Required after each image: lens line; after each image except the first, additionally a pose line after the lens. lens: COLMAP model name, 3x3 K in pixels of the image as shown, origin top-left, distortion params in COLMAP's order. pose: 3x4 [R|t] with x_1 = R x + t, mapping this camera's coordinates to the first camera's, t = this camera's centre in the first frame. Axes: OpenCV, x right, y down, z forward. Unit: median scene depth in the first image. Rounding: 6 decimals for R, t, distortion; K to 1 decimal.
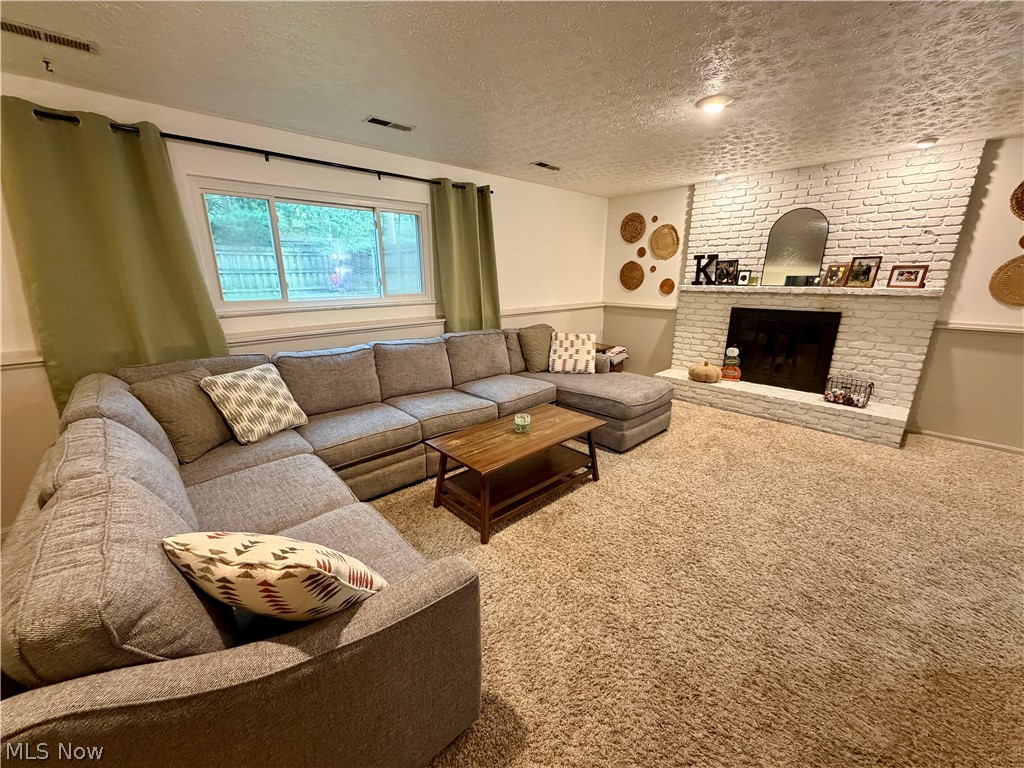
lens RADIAL K [[405.7, 0, 509.6], [0, 405.7, 385.8], [0, 0, 1]] dist [0.000274, -0.000068]
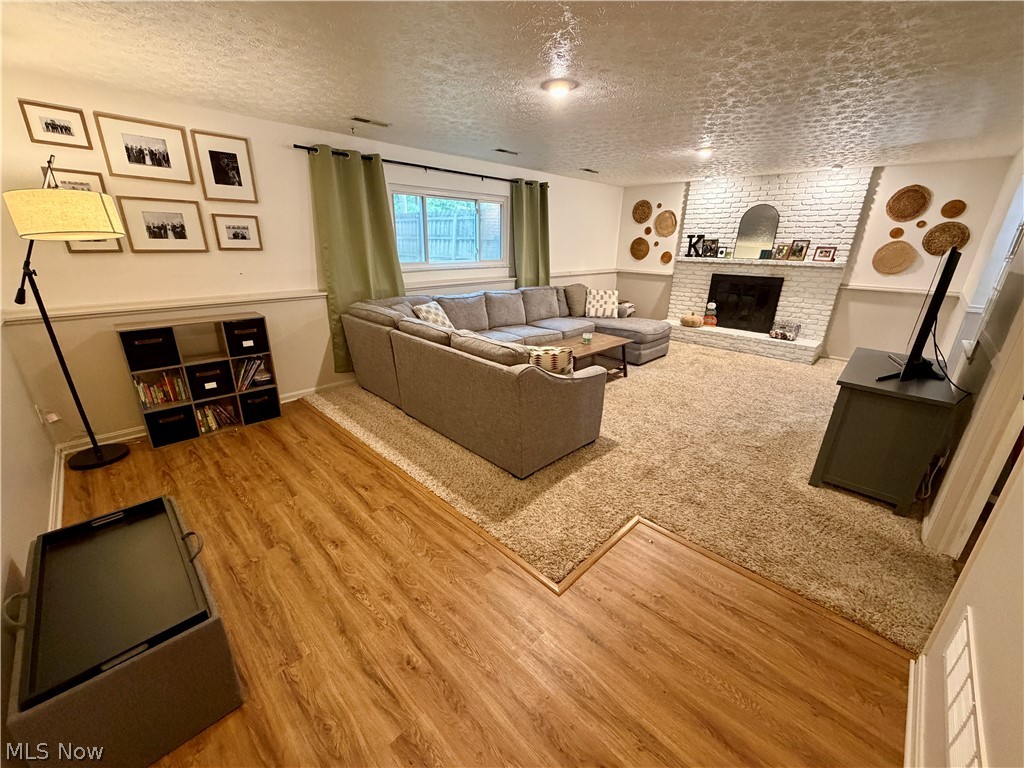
lens RADIAL K [[405.7, 0, 509.6], [0, 405.7, 385.8], [0, 0, 1]] dist [0.000274, -0.000068]
pose [[0.999278, 0.006109, 0.037494, -0.229130], [-0.008862, 0.997239, 0.073722, 0.108084], [-0.036941, -0.074001, 0.996574, -0.450705]]
